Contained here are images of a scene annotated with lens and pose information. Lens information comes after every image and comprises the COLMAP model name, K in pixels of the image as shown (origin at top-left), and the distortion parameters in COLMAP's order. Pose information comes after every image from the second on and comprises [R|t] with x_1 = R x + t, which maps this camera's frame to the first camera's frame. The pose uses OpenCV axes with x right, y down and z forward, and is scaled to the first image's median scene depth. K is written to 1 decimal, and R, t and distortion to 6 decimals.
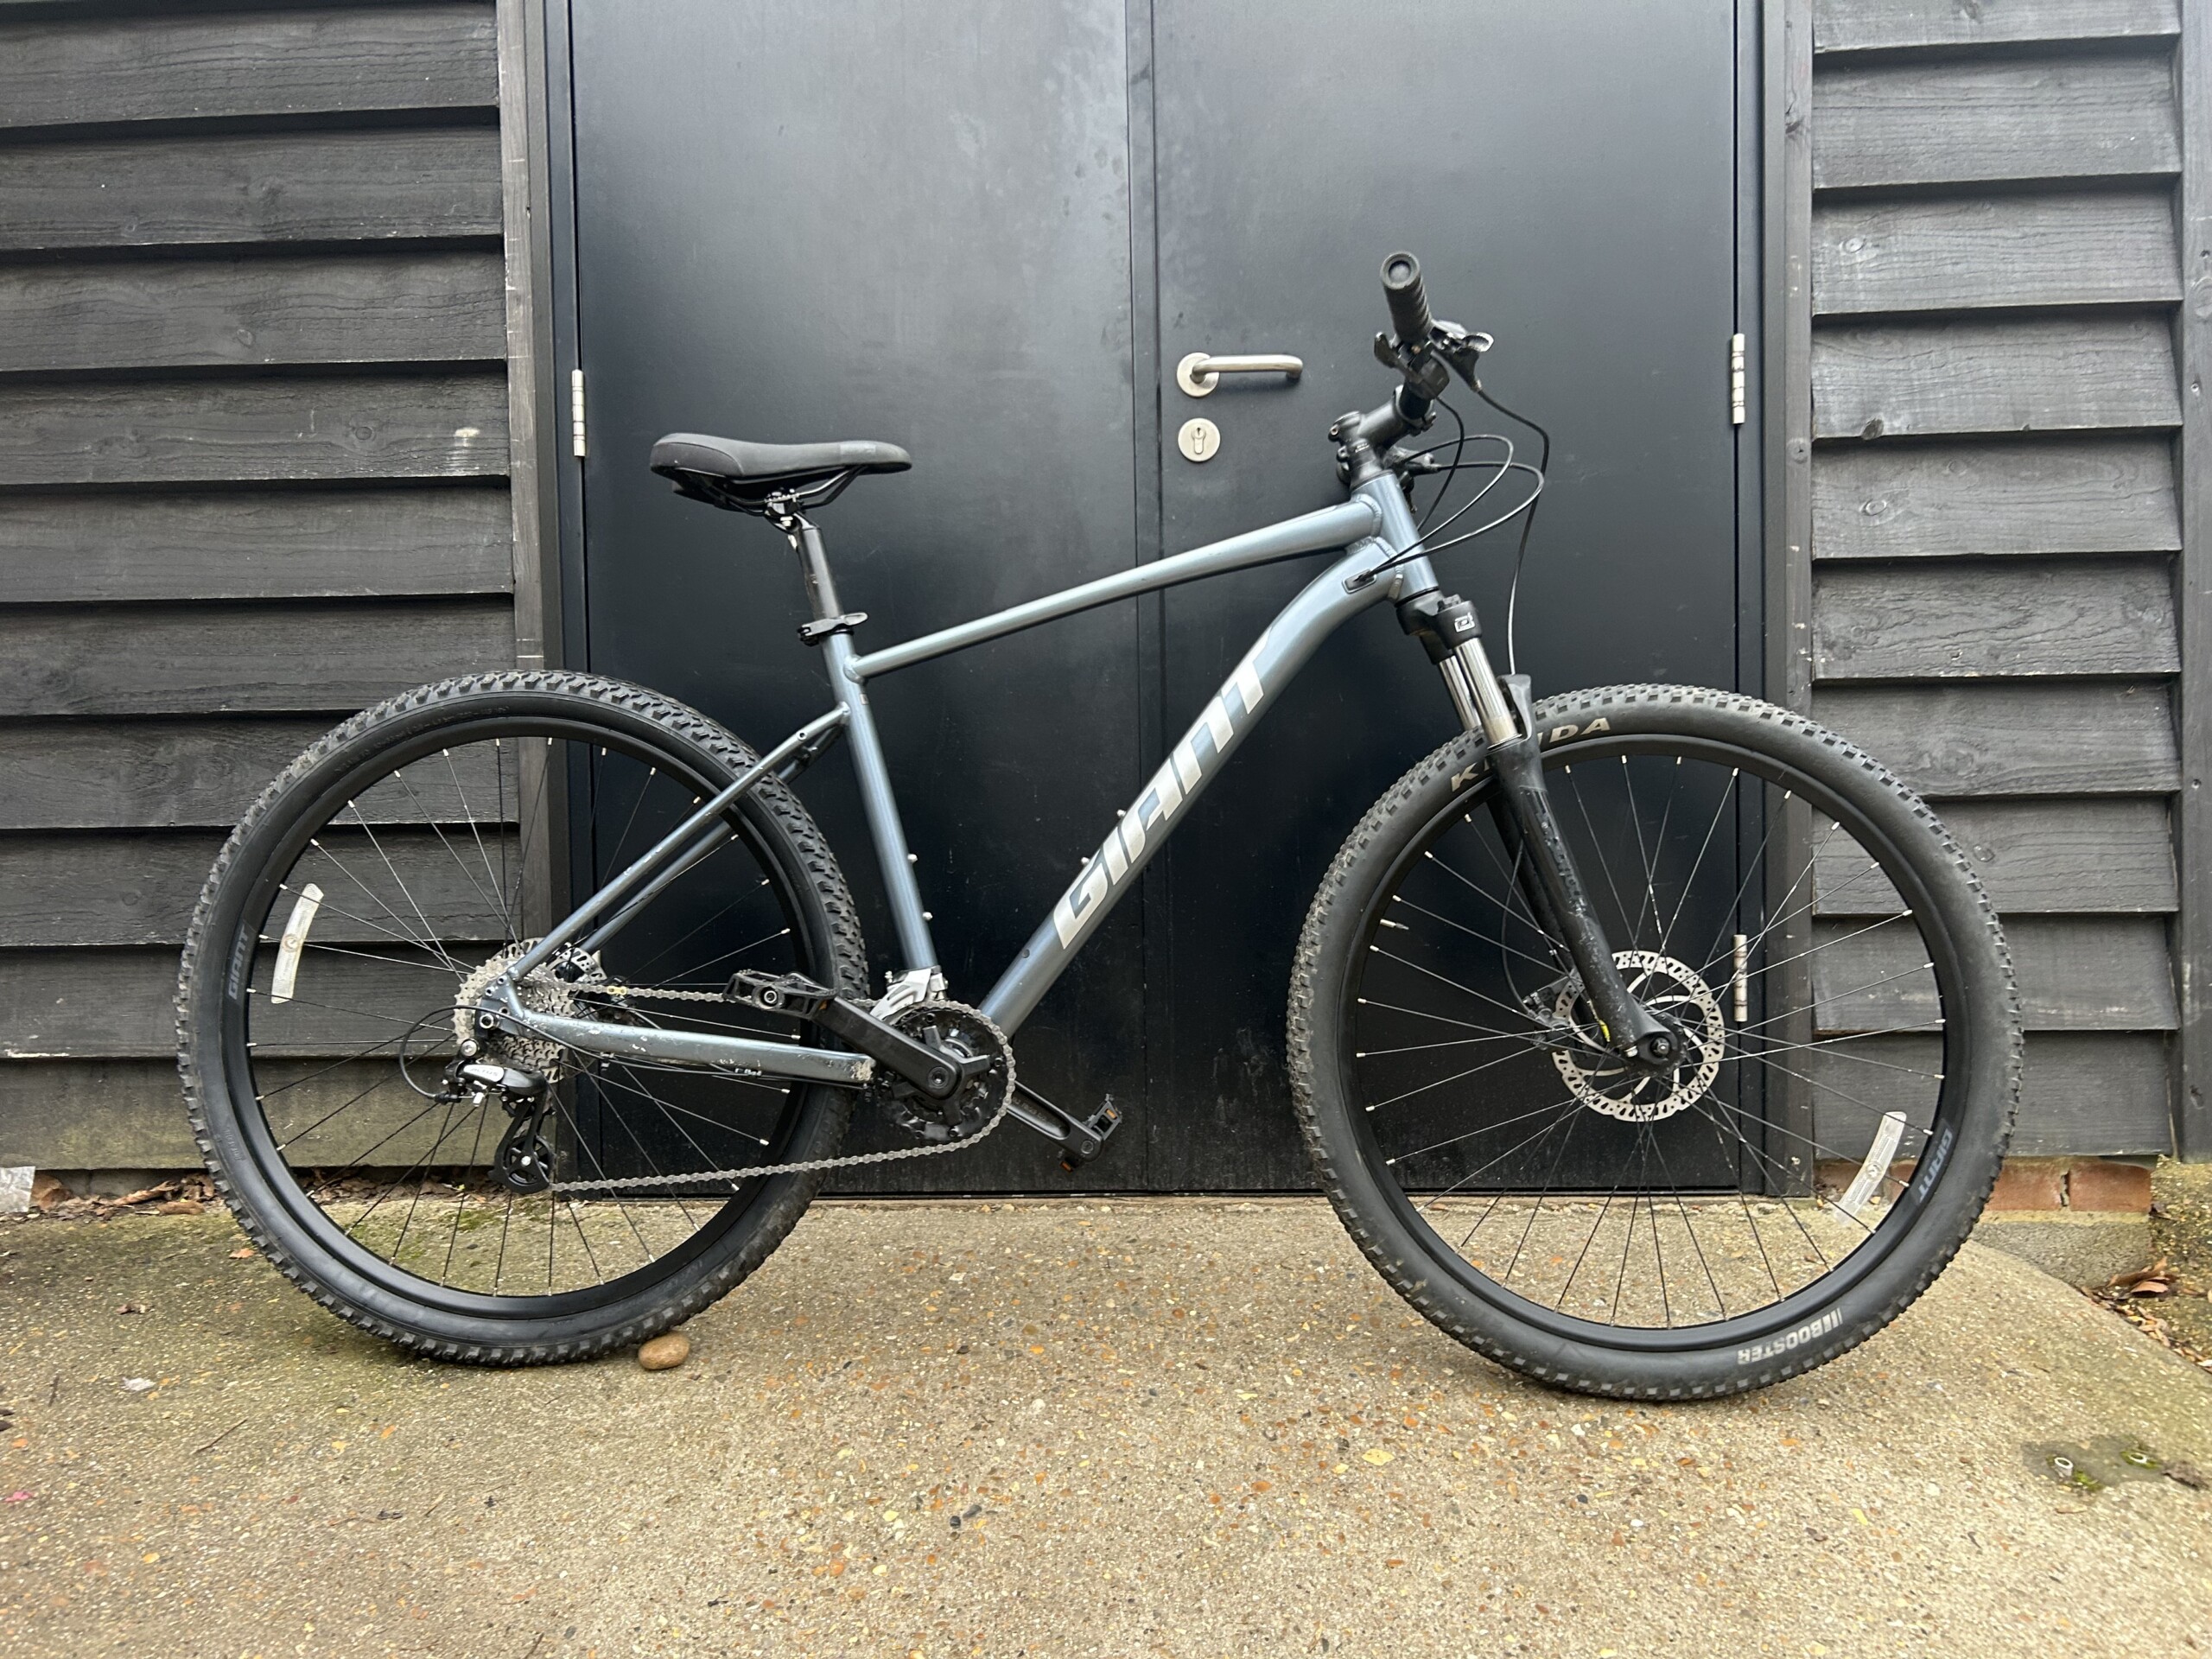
lens RADIAL K [[1689.2, 0, 1145.8], [0, 1689.2, 787.6], [0, 0, 1]] dist [0.040375, -0.043964]
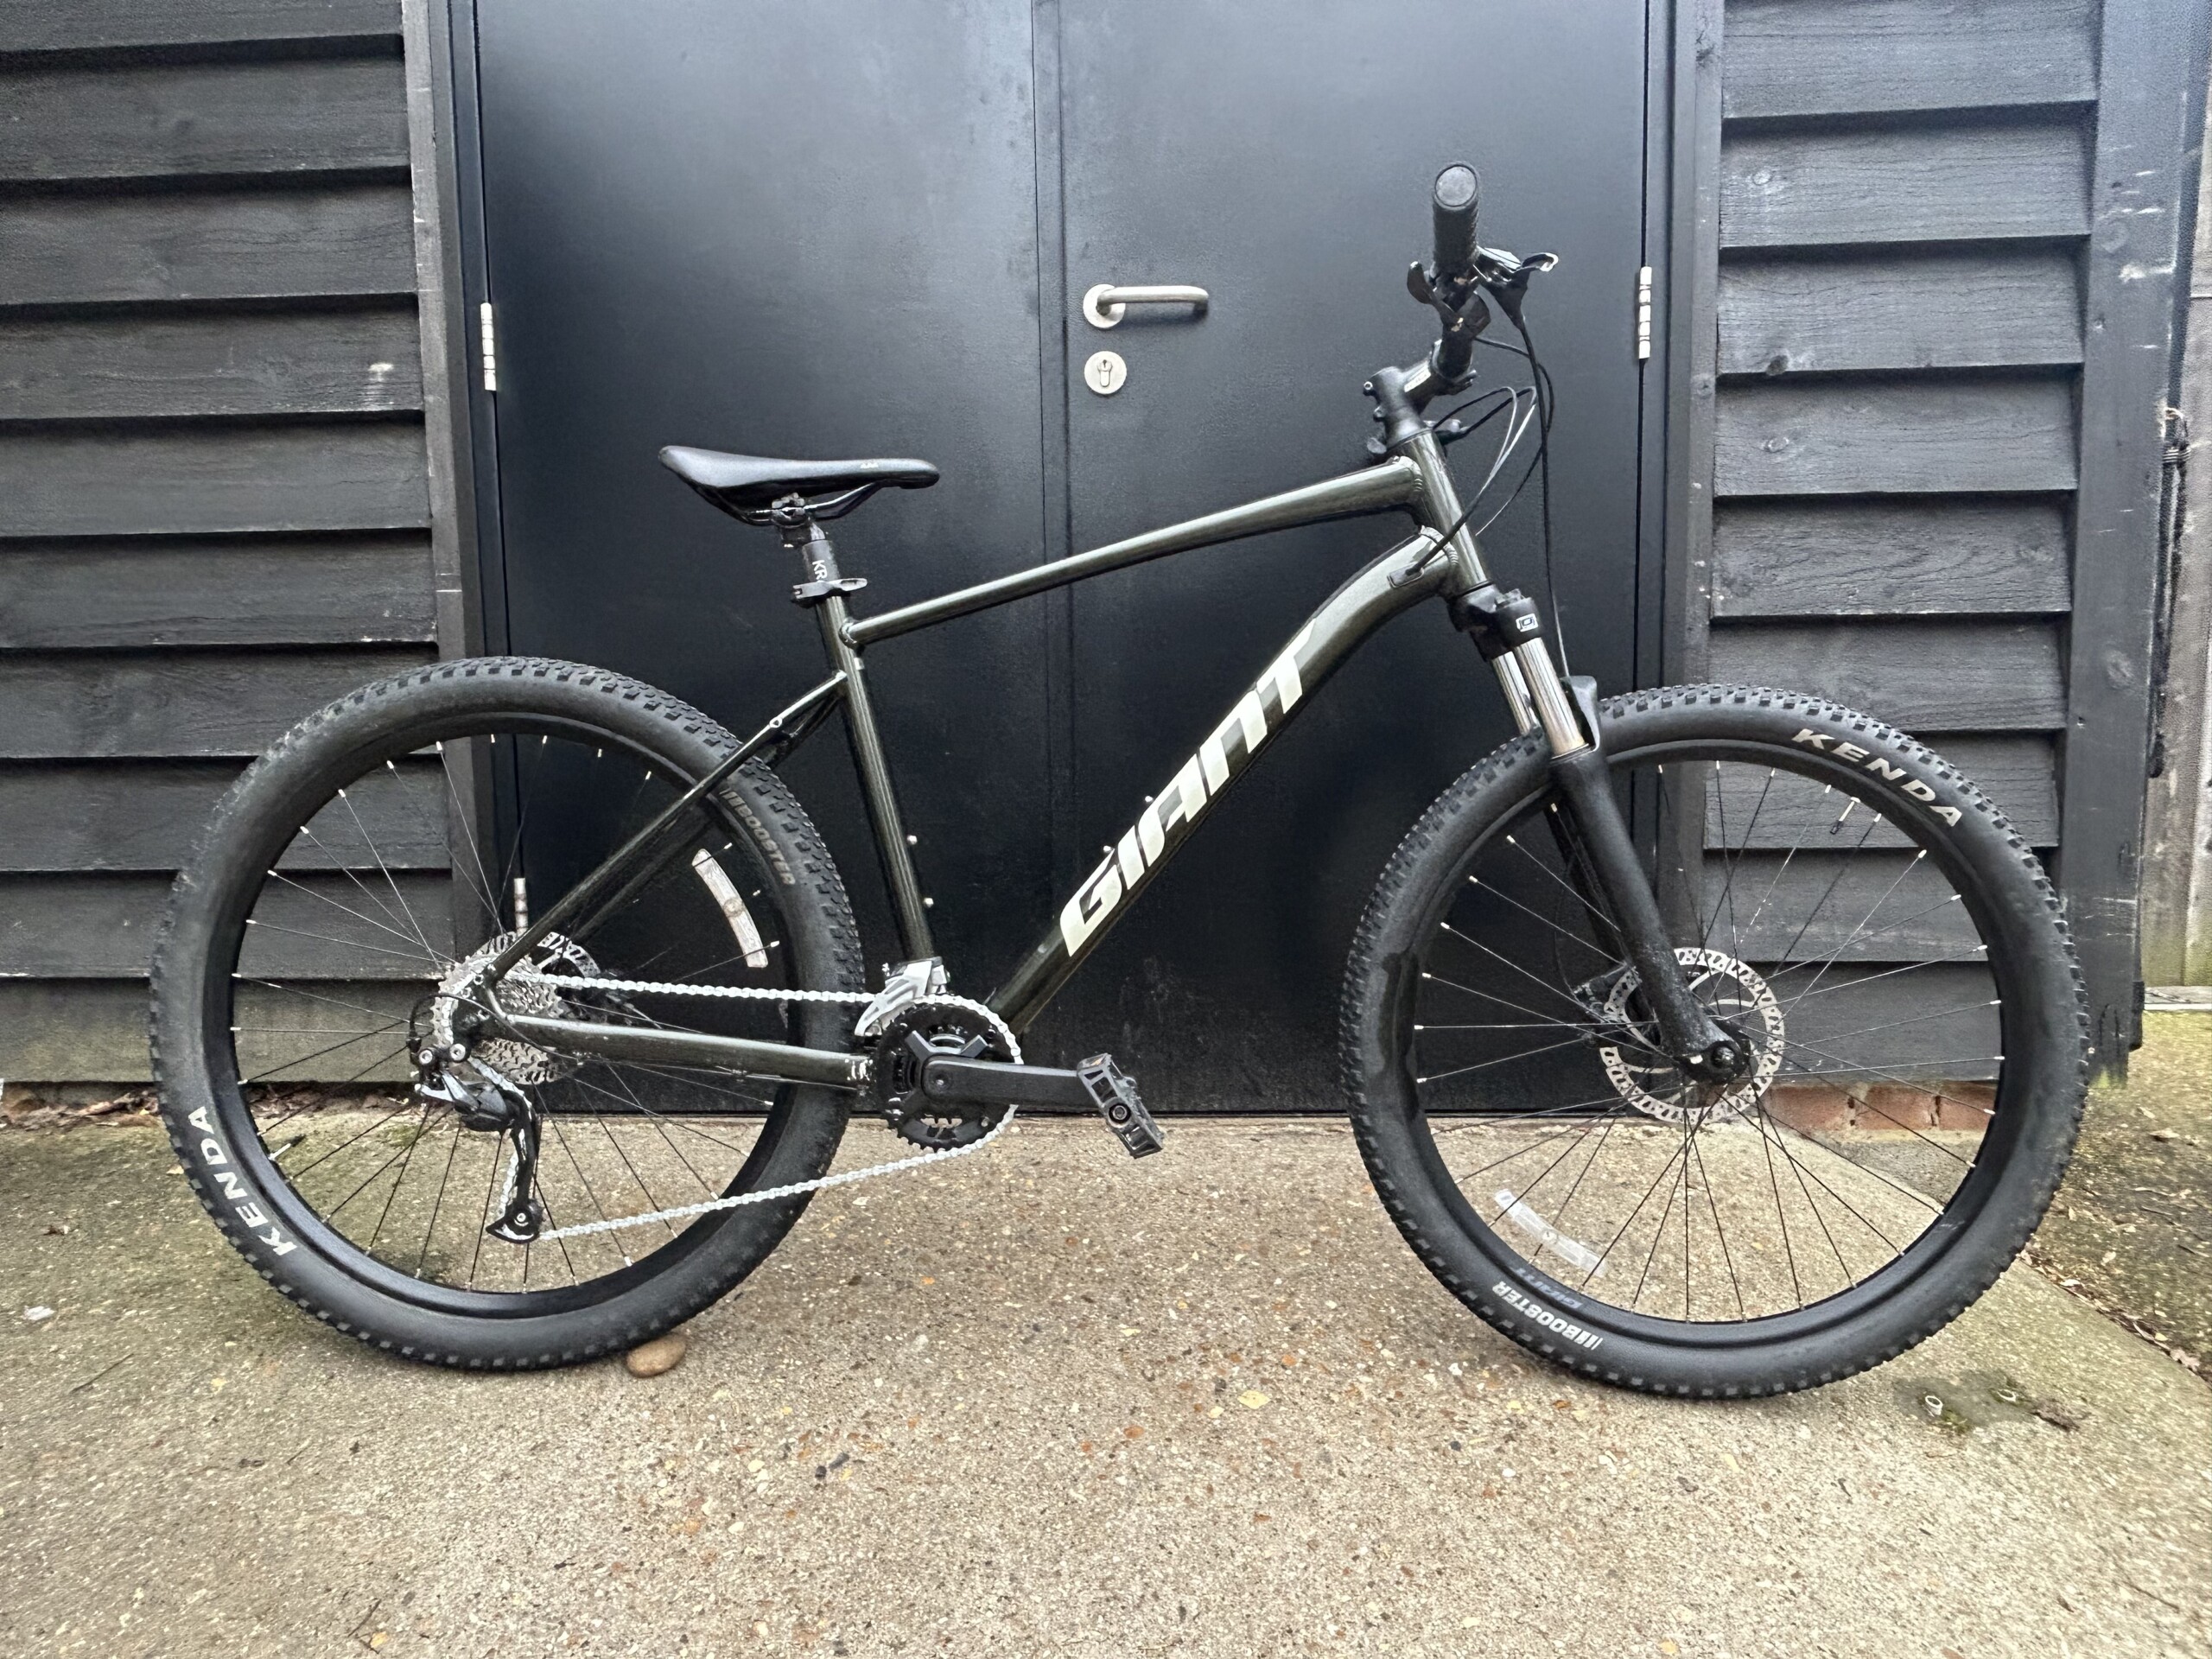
lens RADIAL K [[1516.9, 0, 1106.3], [0, 1516.9, 812.5], [0, 0, 1]] dist [-0.015409, 0.009314]
pose [[0.999995, 0.002629, -0.001726, 0.036051], [-0.002506, 0.997694, 0.067821, -0.007964], [0.001900, -0.067816, 0.997696, 0.096220]]
